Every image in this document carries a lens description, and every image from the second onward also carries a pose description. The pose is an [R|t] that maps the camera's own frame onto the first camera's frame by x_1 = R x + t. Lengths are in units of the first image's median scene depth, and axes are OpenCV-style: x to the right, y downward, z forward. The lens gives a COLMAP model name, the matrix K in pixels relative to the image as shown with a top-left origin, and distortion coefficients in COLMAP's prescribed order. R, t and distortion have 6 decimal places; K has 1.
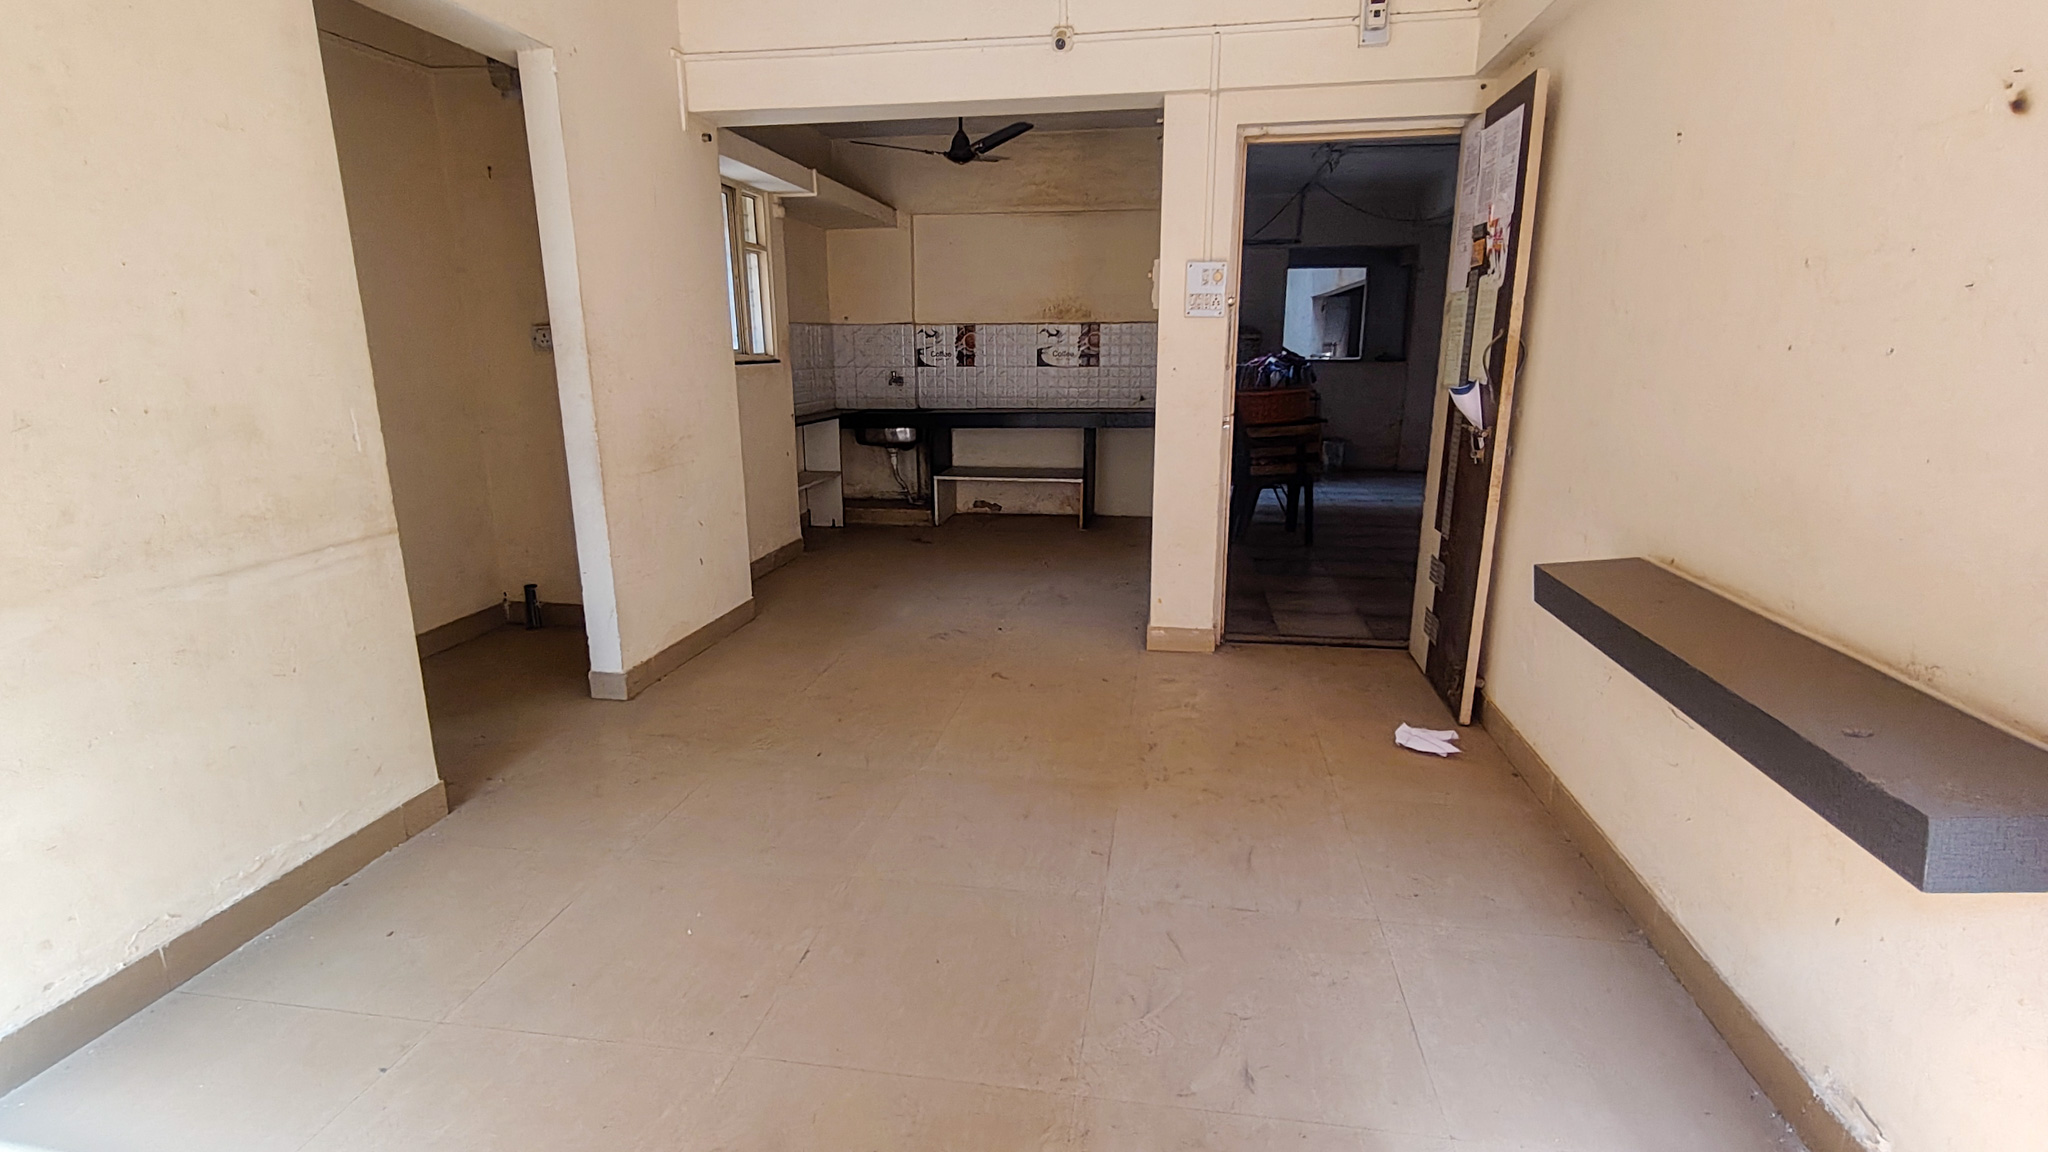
lens RADIAL K [[960.8, 0, 1020.6], [0, 960.8, 581.2], [0, 0, 1]] dist [0.018845, -0.004777]
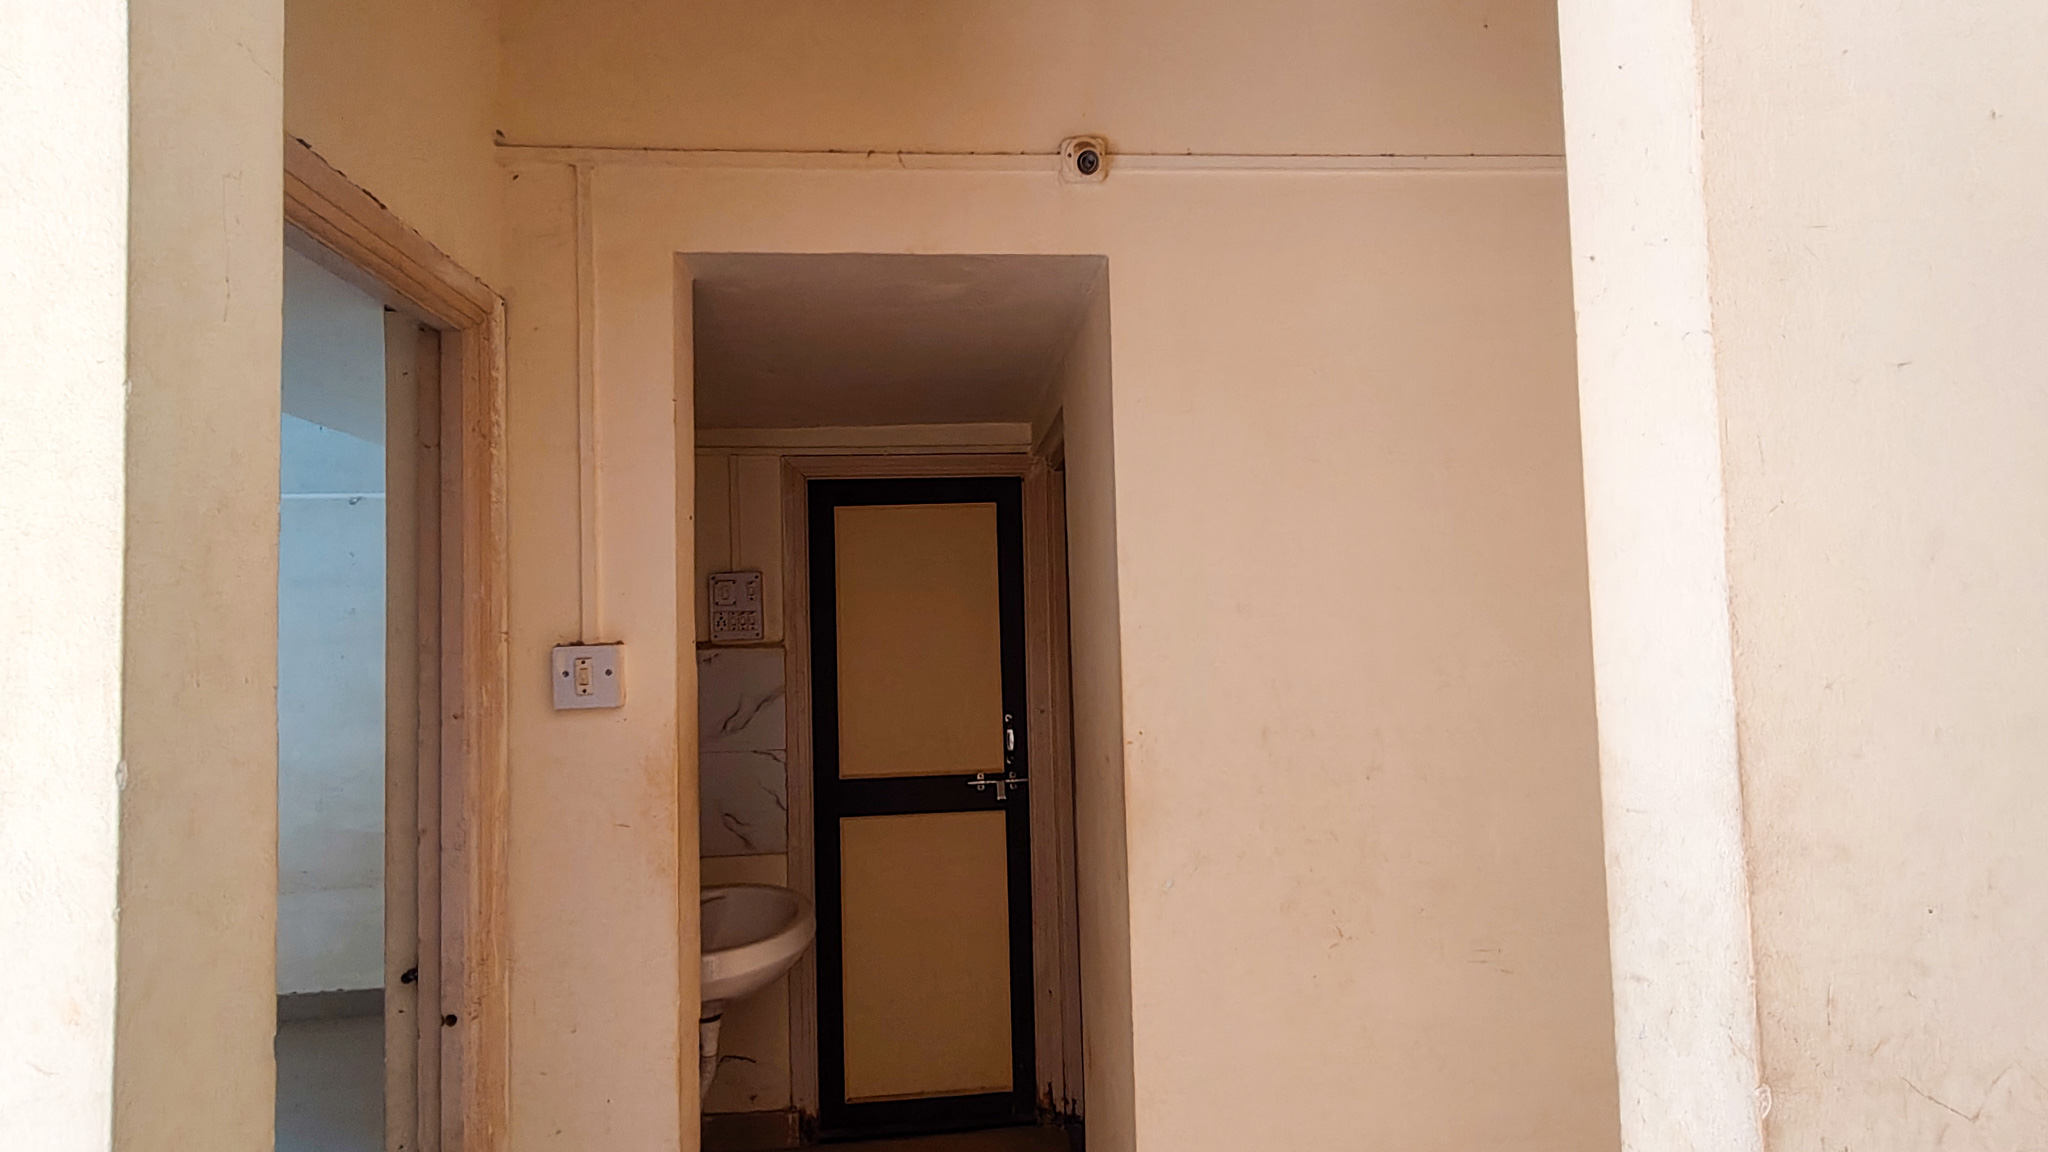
lens RADIAL K [[960.8, 0, 1020.6], [0, 960.8, 581.2], [0, 0, 1]] dist [0.018845, -0.004777]
pose [[0.253292, -0.053534, -0.965907, -0.185581], [-0.206531, 0.972455, -0.108056, -0.168684], [0.945086, 0.226859, 0.235259, 0.490884]]
